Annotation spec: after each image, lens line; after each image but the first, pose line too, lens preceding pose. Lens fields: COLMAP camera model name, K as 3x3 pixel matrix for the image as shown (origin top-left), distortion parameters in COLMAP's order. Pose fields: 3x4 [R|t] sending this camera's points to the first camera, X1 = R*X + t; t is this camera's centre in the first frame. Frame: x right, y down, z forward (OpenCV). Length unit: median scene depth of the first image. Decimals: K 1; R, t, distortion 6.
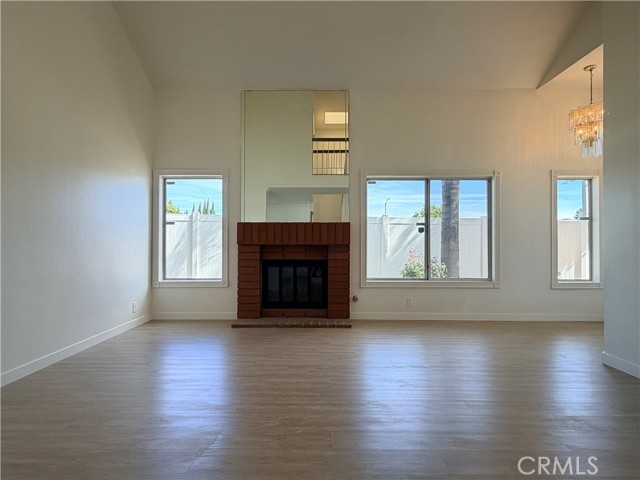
lens RADIAL K [[339.1, 0, 320.1], [0, 339.1, 243.2], [0, 0, 1]] dist [-0.007863, 0.000091]
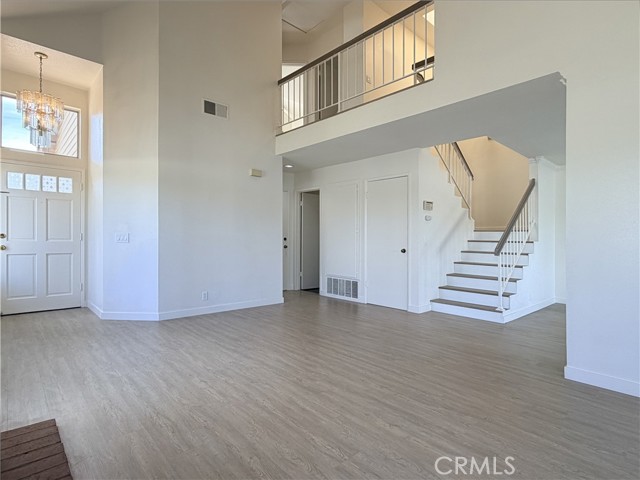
lens RADIAL K [[339.1, 0, 318.7], [0, 339.1, 238.6], [0, 0, 1]] dist [-0.007863, 0.000091]
pose [[-0.675128, -0.002074, 0.737697, -0.415944], [-0.013597, 0.999861, -0.009632, 0.007184], [-0.737575, -0.016534, -0.675063, 0.951678]]
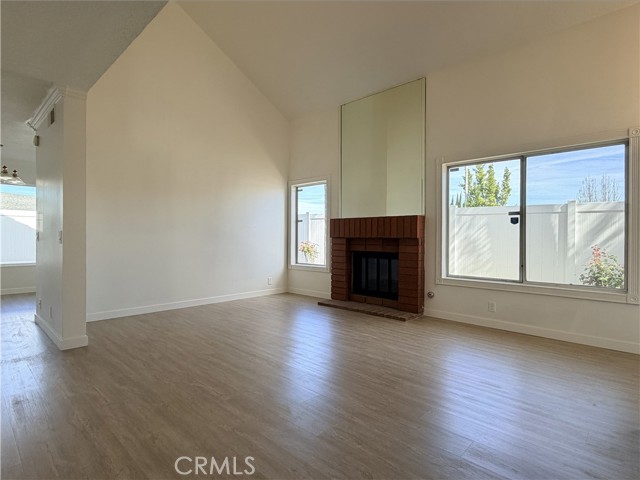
lens RADIAL K [[339.1, 0, 319.6], [0, 339.1, 240.1], [0, 0, 1]] dist [-0.007863, 0.000091]
pose [[0.728264, 0.010078, -0.685223, 0.534129], [-0.003766, 0.999936, 0.010705, 0.000822], [0.685287, -0.005215, 0.728255, 0.096089]]
